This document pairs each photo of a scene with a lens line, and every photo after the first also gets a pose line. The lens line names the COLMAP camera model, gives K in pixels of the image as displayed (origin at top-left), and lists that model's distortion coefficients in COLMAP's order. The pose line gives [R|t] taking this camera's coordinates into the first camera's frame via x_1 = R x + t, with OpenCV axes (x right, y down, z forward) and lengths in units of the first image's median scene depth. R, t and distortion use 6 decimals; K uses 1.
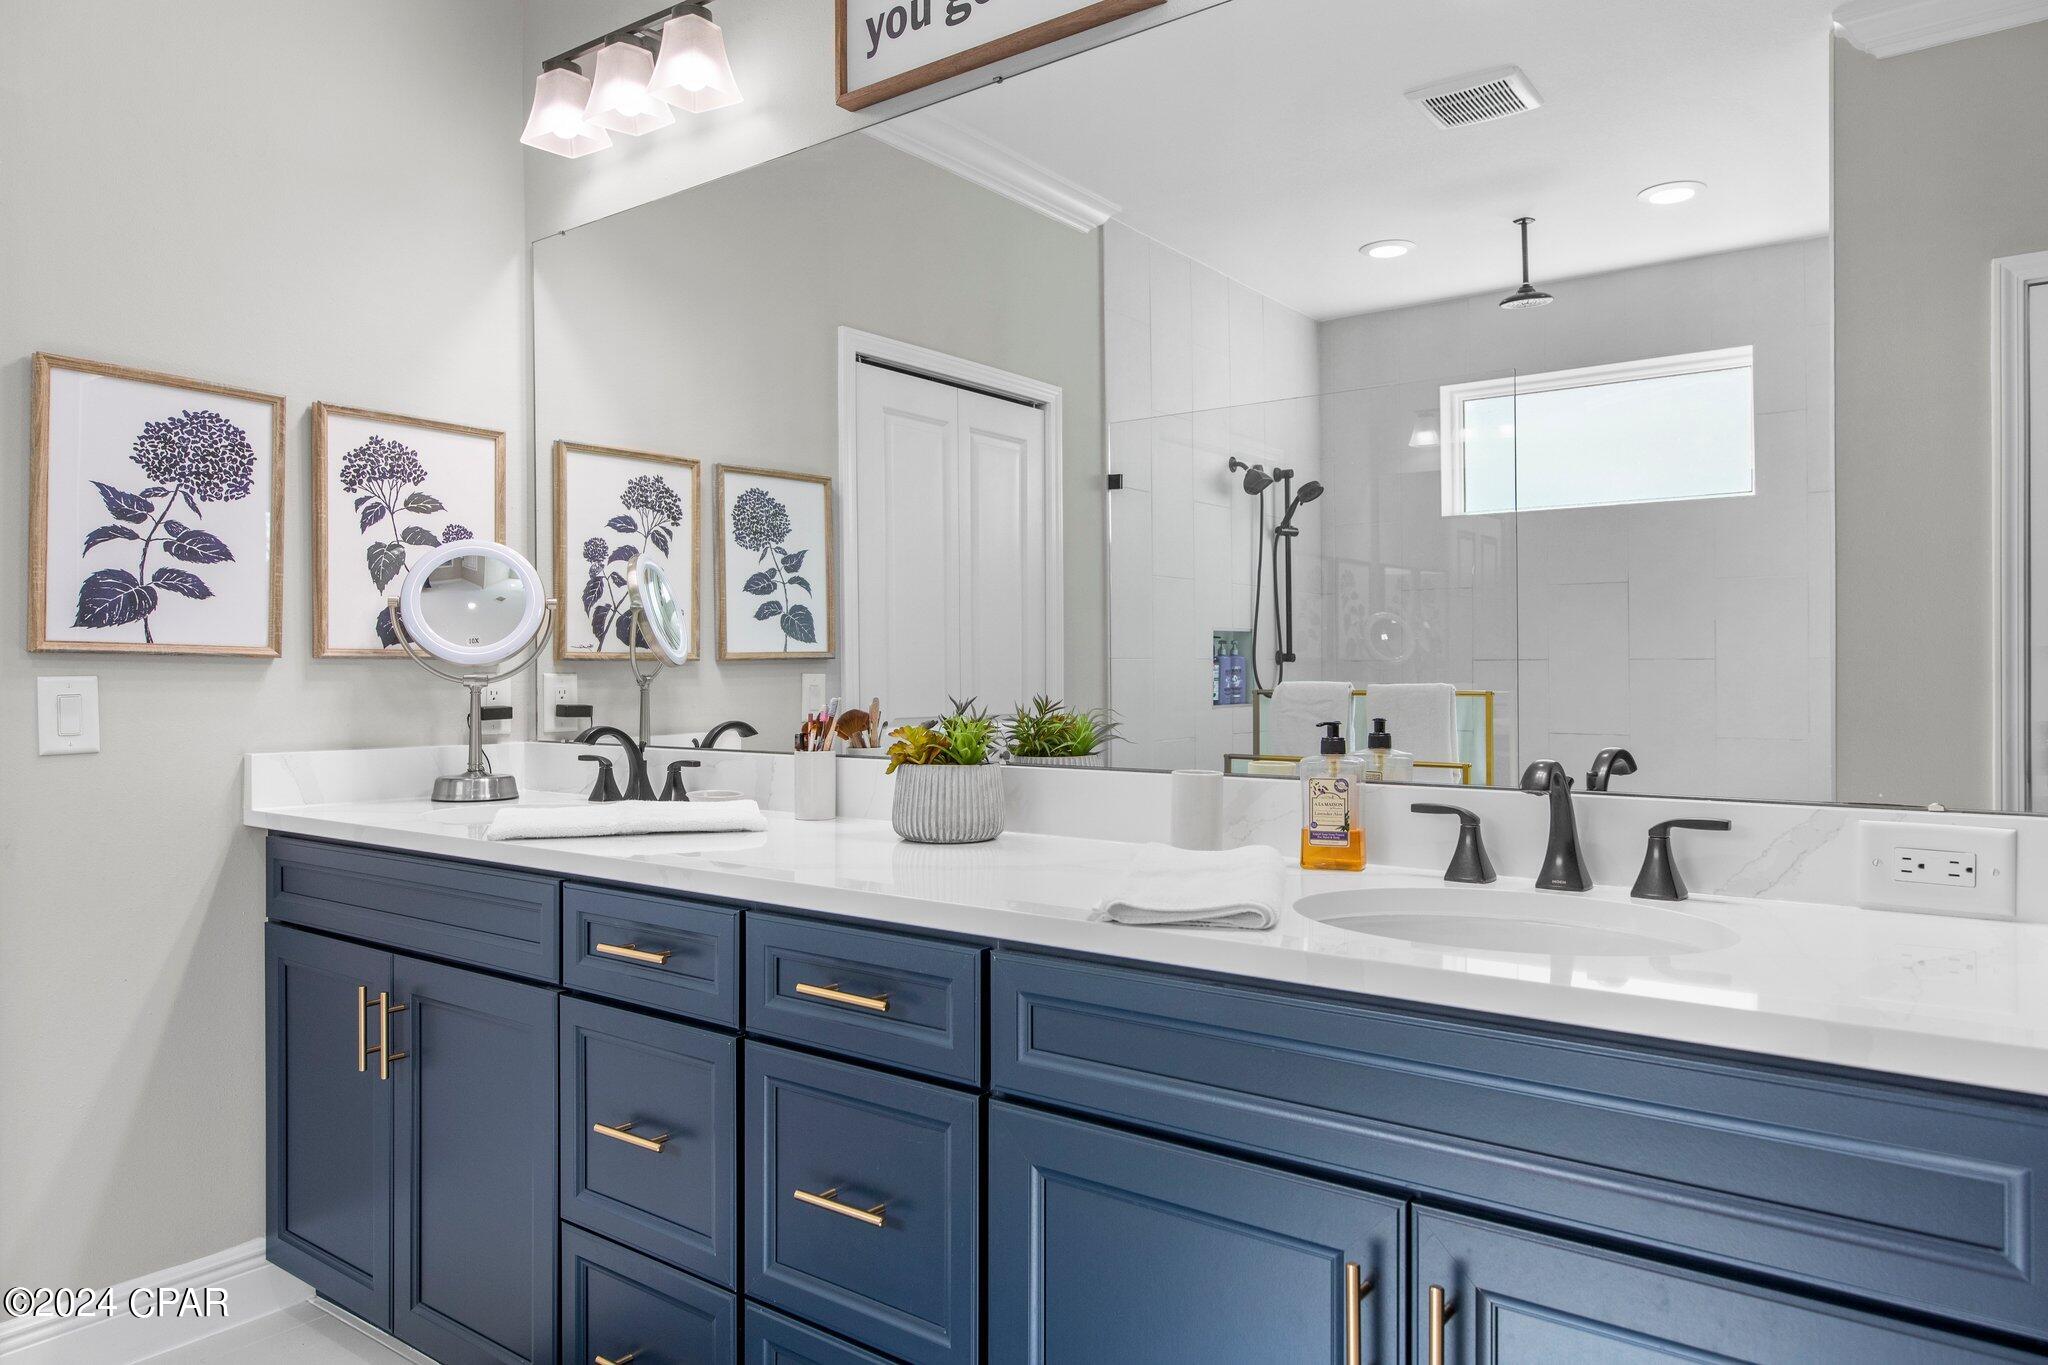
lens RADIAL K [[1366.0, 0, 1024.0], [0, 1366.0, 682.5], [0, 0, 1]] dist [0.027589, 0.000707]
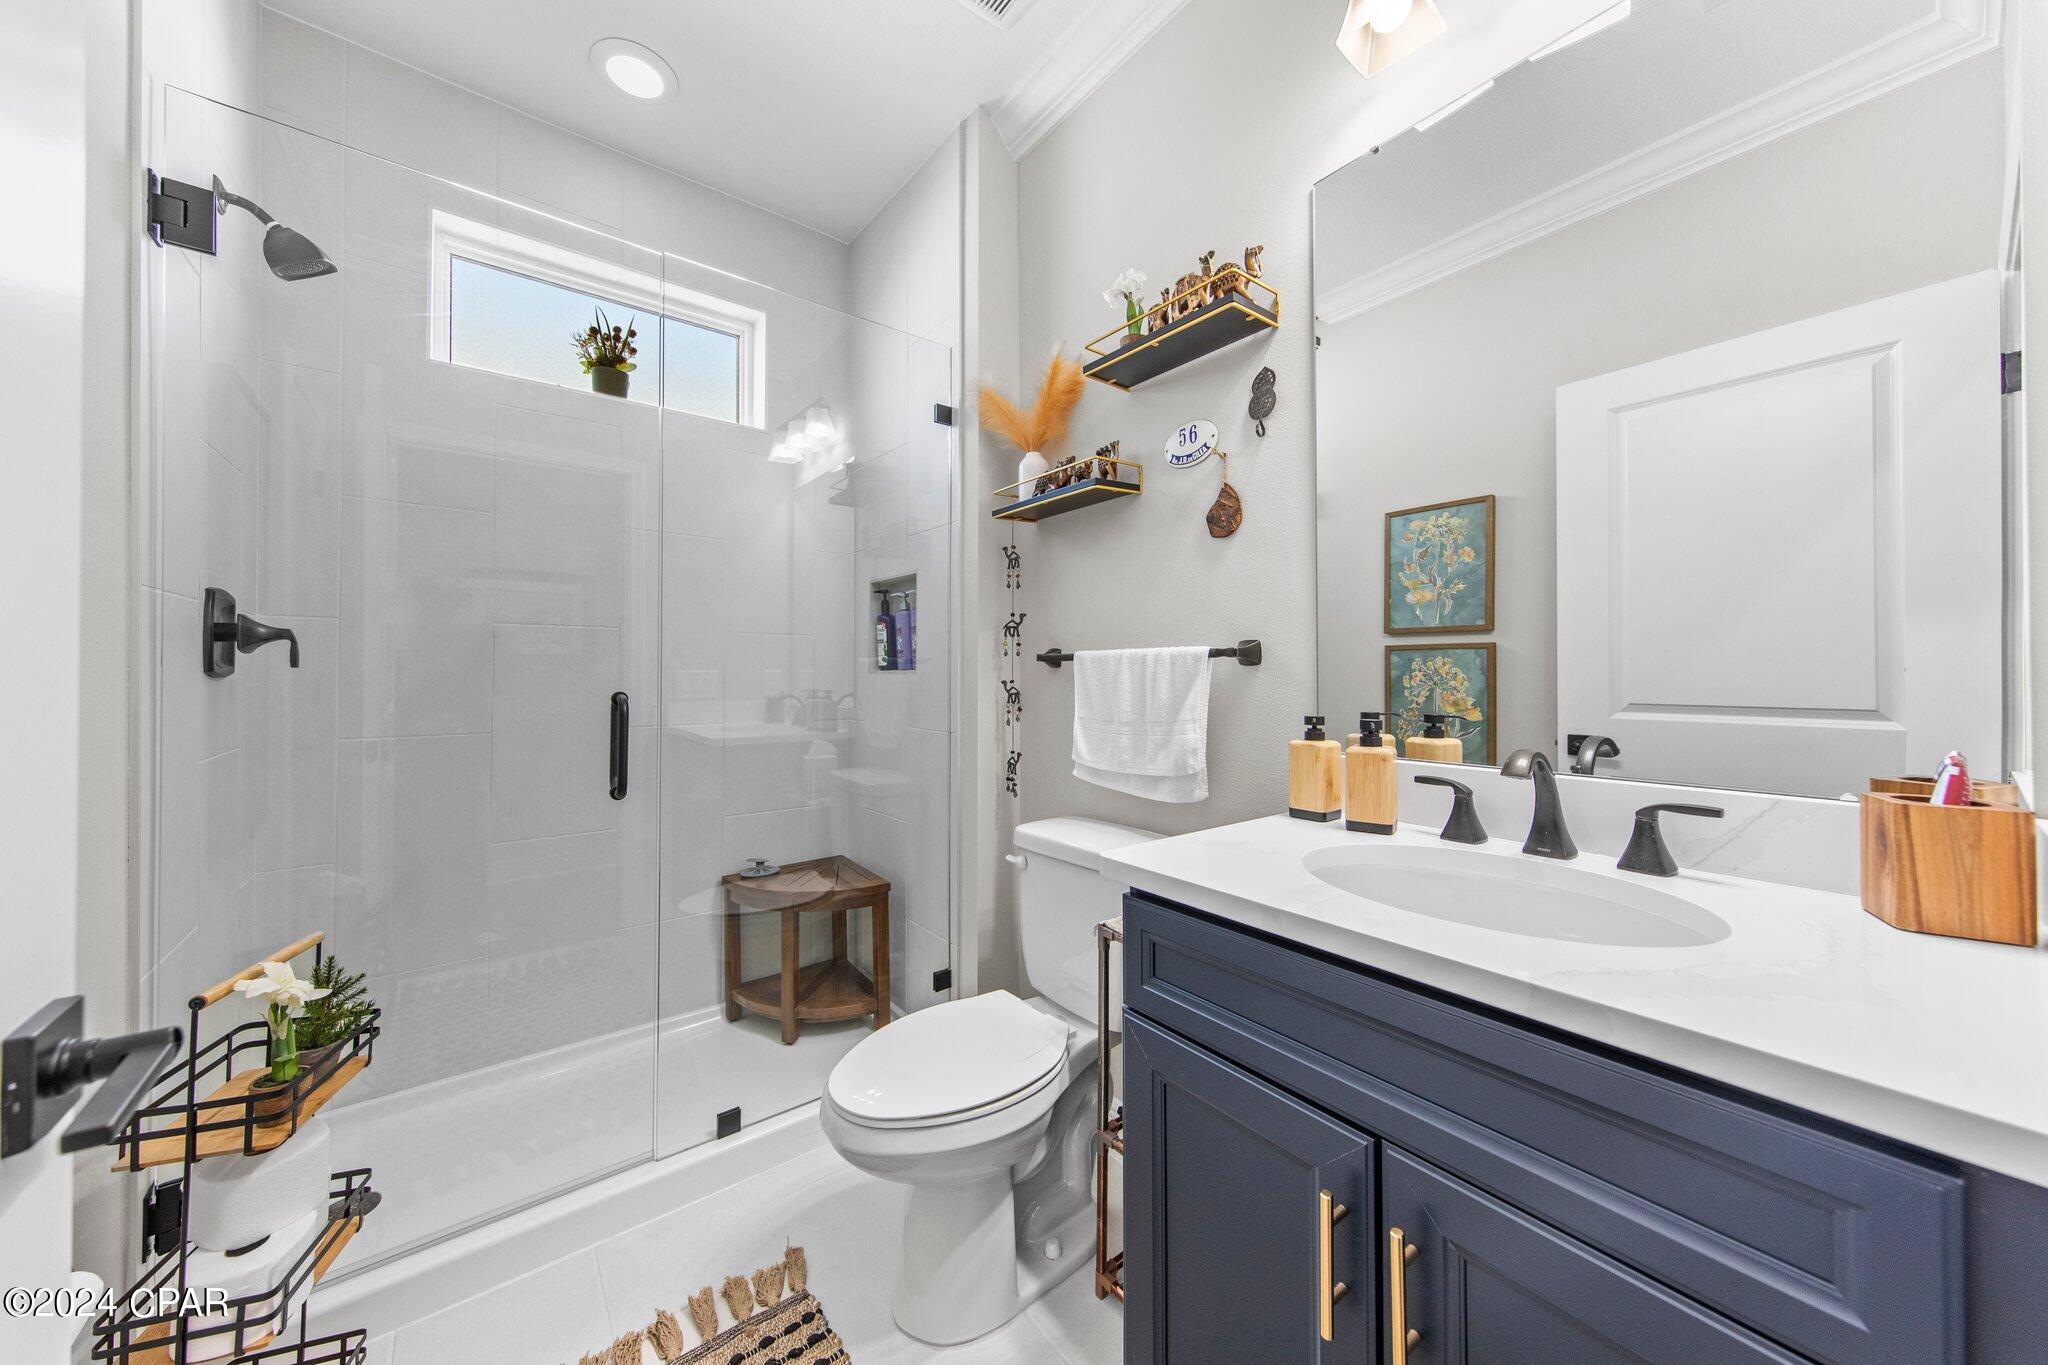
lens RADIAL K [[705.7, 0, 1024.0], [0, 705.7, 682.5], [0, 0, 1]] dist [0.006067, -0.000288]
pose [[0.963290, 0.009500, -0.268295, 0.118180], [-0.009335, 0.999955, 0.001890, 0.003420], [0.268301, 0.000684, 0.963335, 0.286546]]
